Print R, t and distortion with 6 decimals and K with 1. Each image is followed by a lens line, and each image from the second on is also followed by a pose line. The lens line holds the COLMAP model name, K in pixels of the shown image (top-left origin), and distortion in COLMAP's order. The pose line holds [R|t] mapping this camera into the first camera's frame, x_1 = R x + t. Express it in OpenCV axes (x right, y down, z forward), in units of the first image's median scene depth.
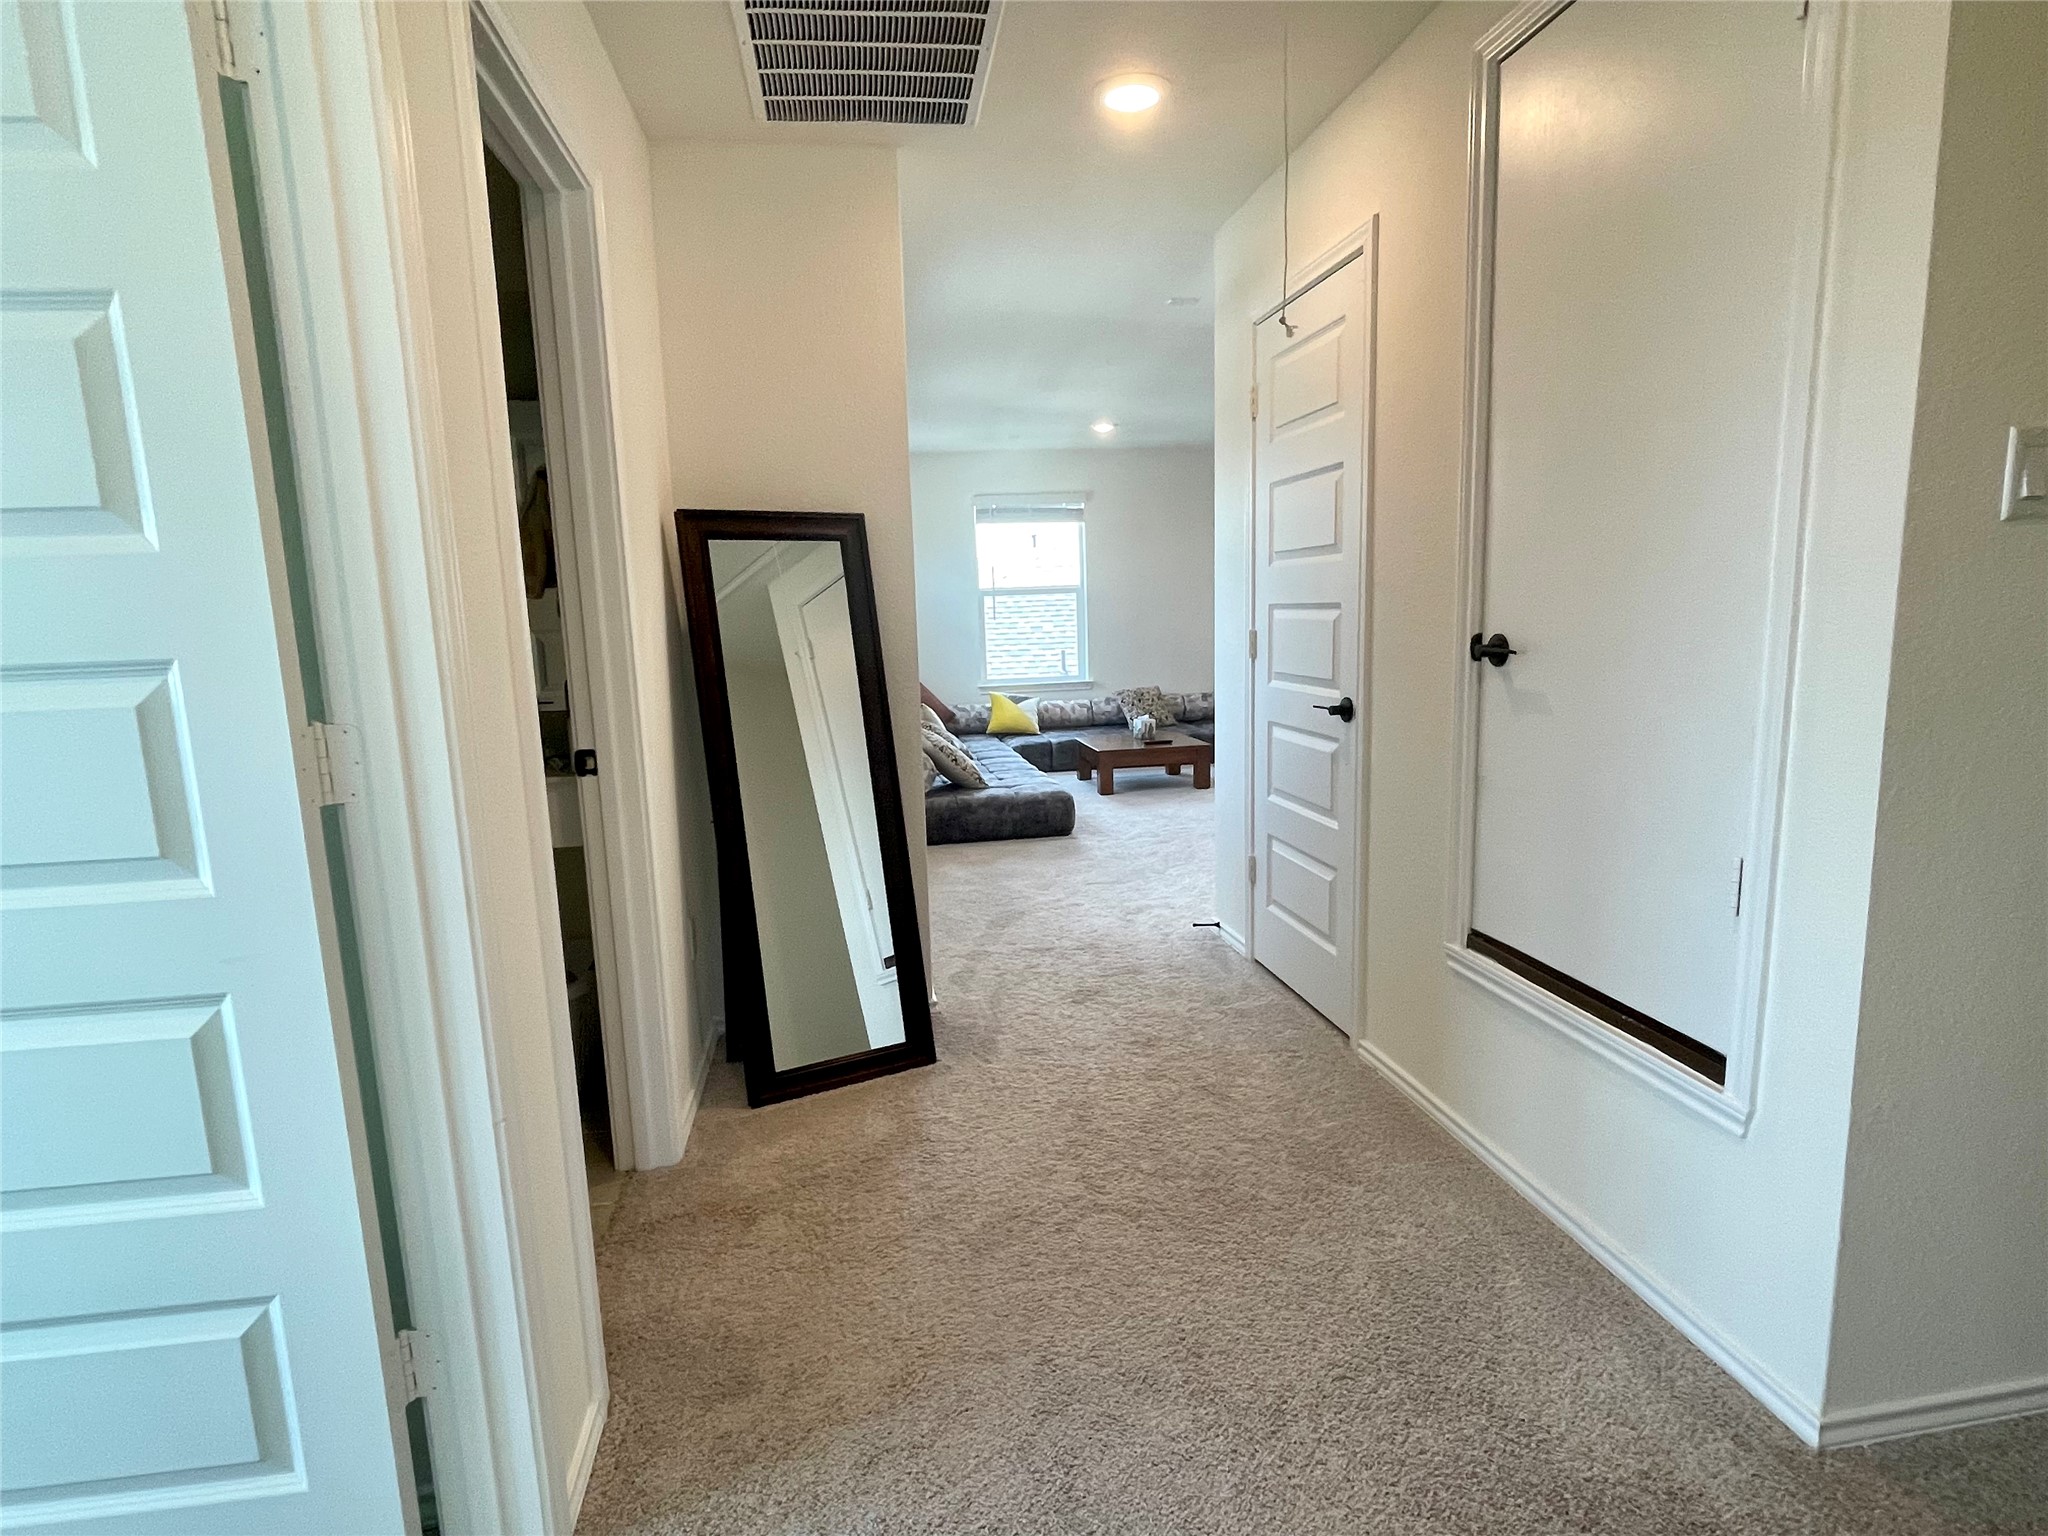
lens RADIAL K [[1075.9, 0, 1015.0], [0, 1075.9, 770.5], [0, 0, 1]] dist [-0.000310, -0.000002]
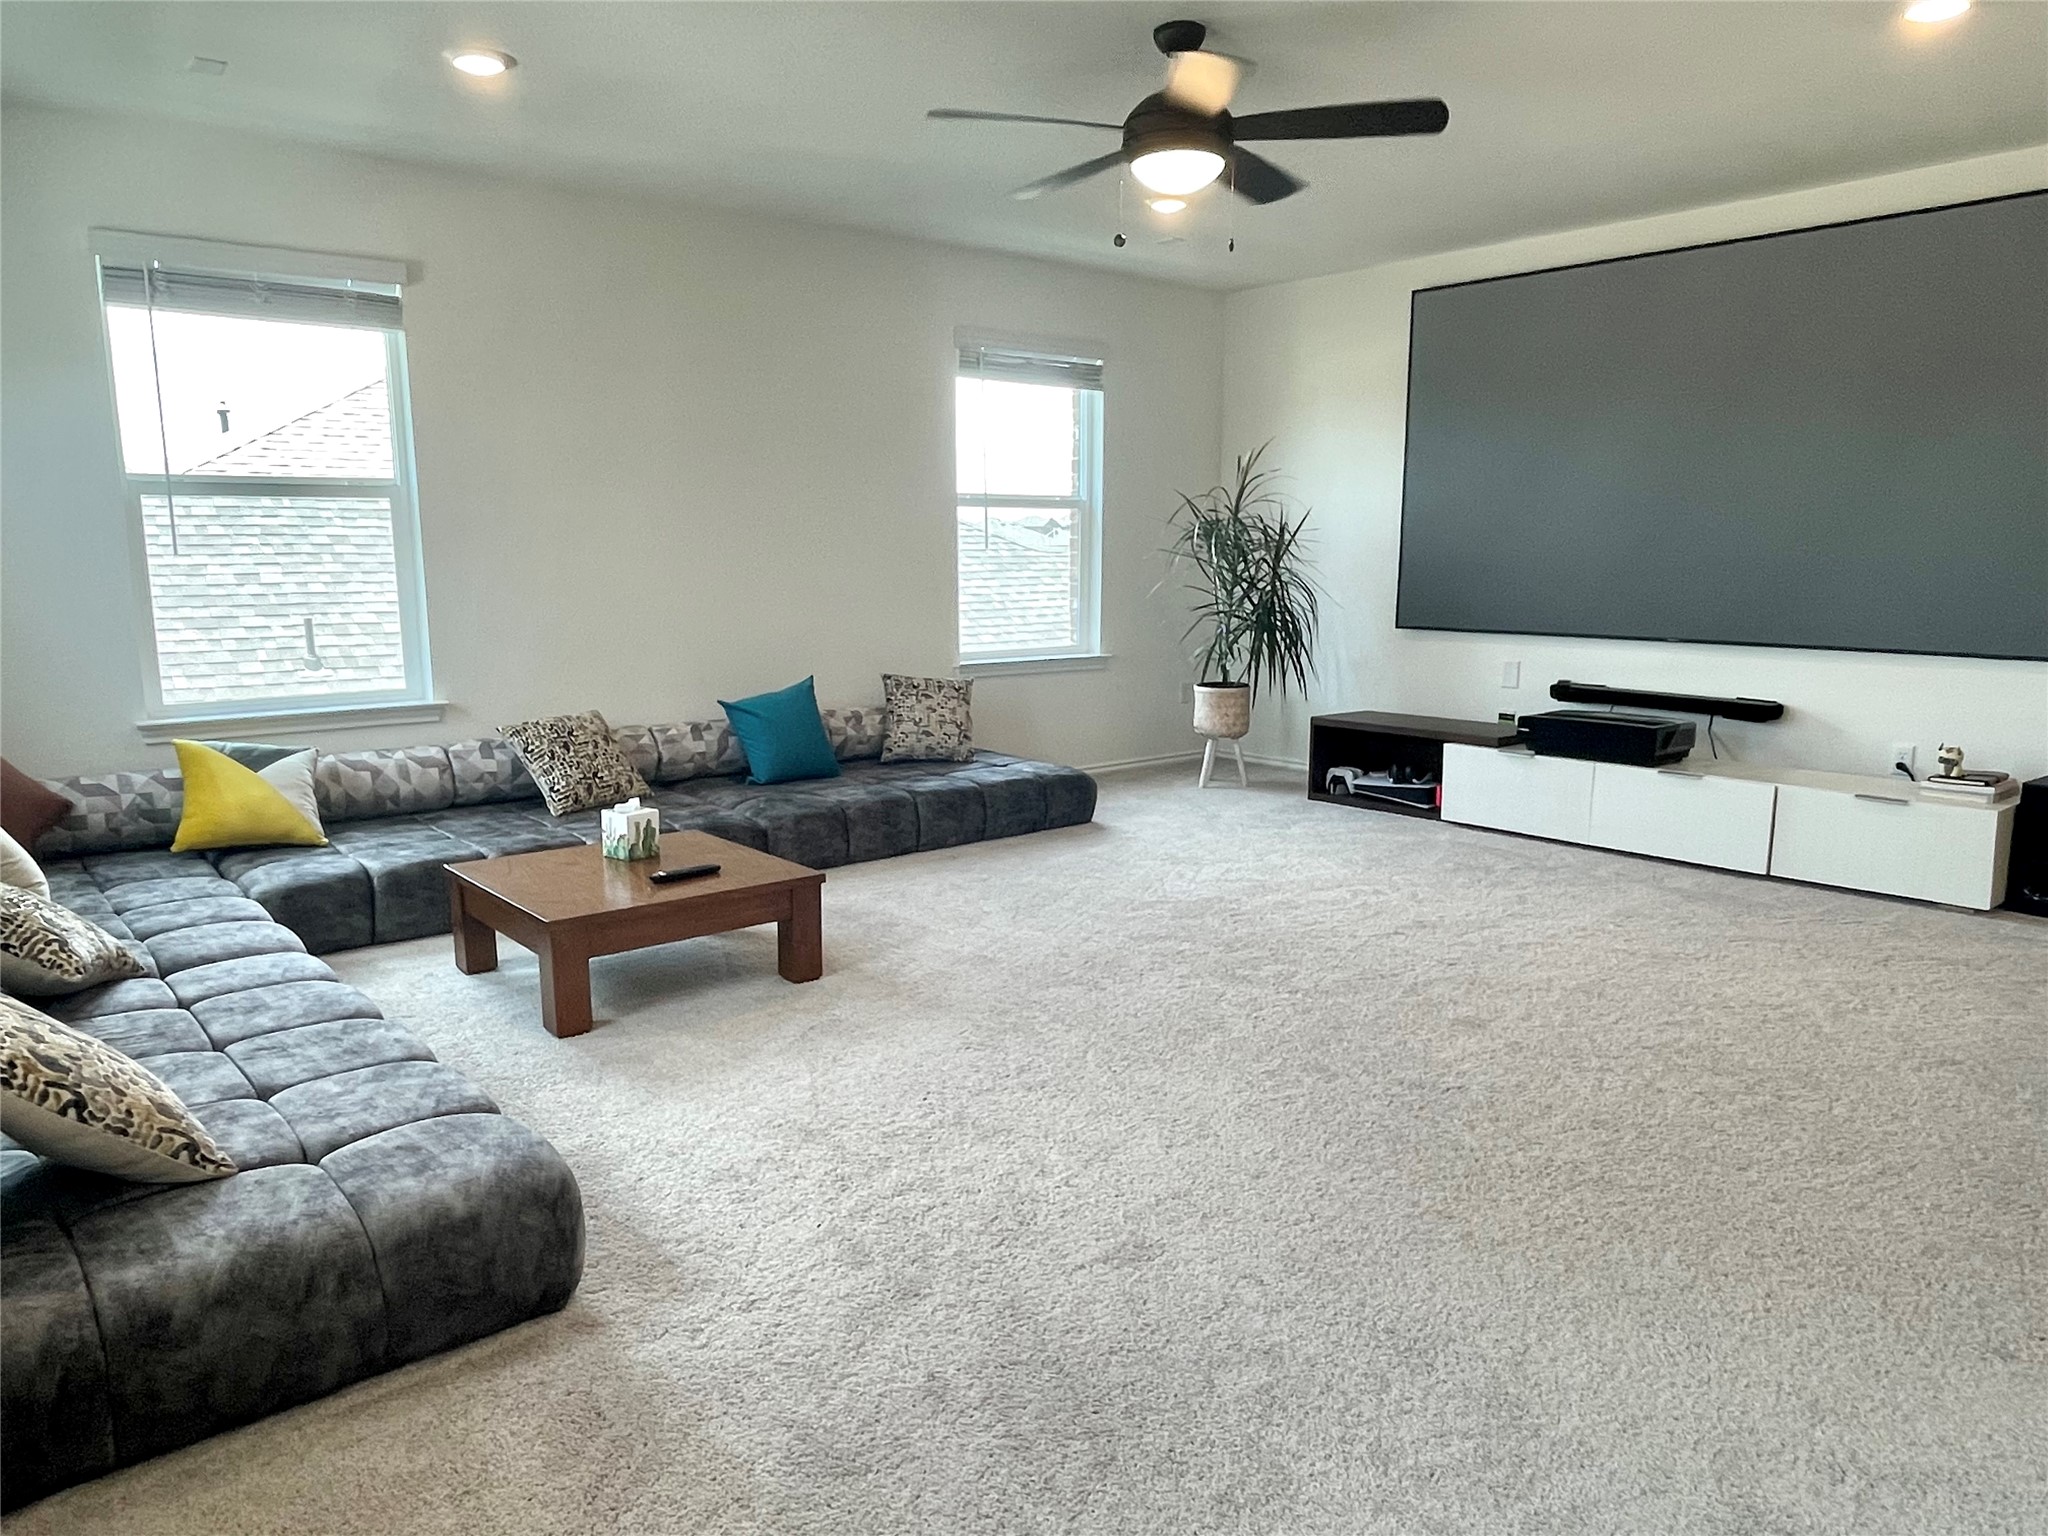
lens RADIAL K [[1374.6, 0, 1020.4], [0, 1374.6, 789.0], [0, 0, 1]] dist [-0.024368, -0.001604]
pose [[0.853337, -0.057812, 0.518145, -0.018293], [0.048395, 0.998326, 0.031685, -0.056358], [-0.519109, -0.001962, 0.854706, 0.421236]]
